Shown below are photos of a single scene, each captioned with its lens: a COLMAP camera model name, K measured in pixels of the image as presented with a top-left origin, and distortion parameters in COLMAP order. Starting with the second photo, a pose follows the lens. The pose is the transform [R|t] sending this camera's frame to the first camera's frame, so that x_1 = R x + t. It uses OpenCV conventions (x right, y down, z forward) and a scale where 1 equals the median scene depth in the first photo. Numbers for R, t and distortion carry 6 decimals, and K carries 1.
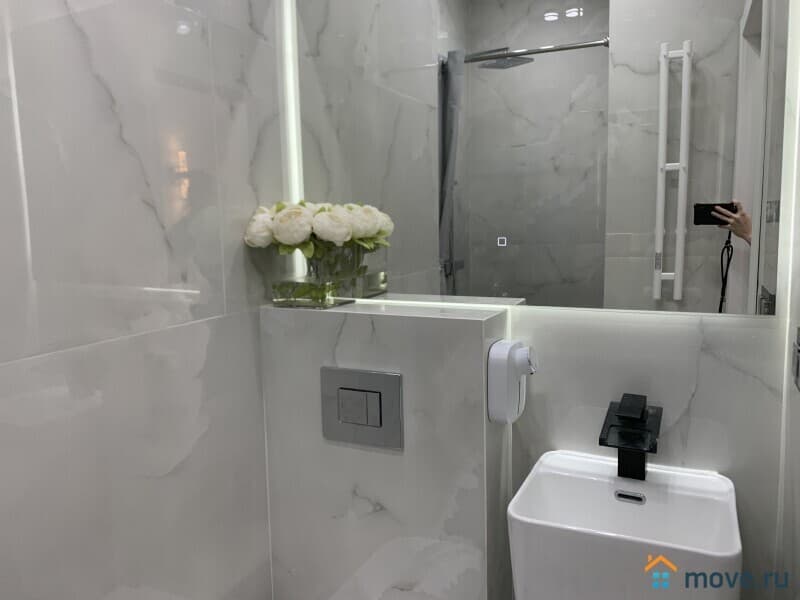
lens RADIAL K [[613.0, 0, 417.2], [0, 613.0, 274.4], [0, 0, 1]] dist [0.042498, -0.070050]
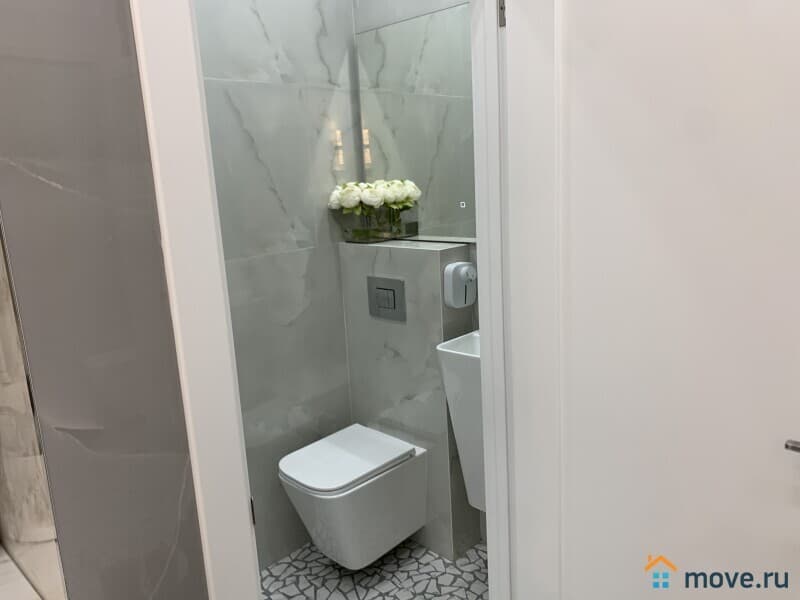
lens RADIAL K [[613.0, 0, 398.4], [0, 613.0, 293.7], [0, 0, 1]] dist [0.042498, -0.070050]
pose [[0.944698, 0.030805, -0.326491, 0.518854], [0.007410, 0.993319, 0.115160, -0.004490], [0.327858, -0.111211, 0.938159, -0.659862]]
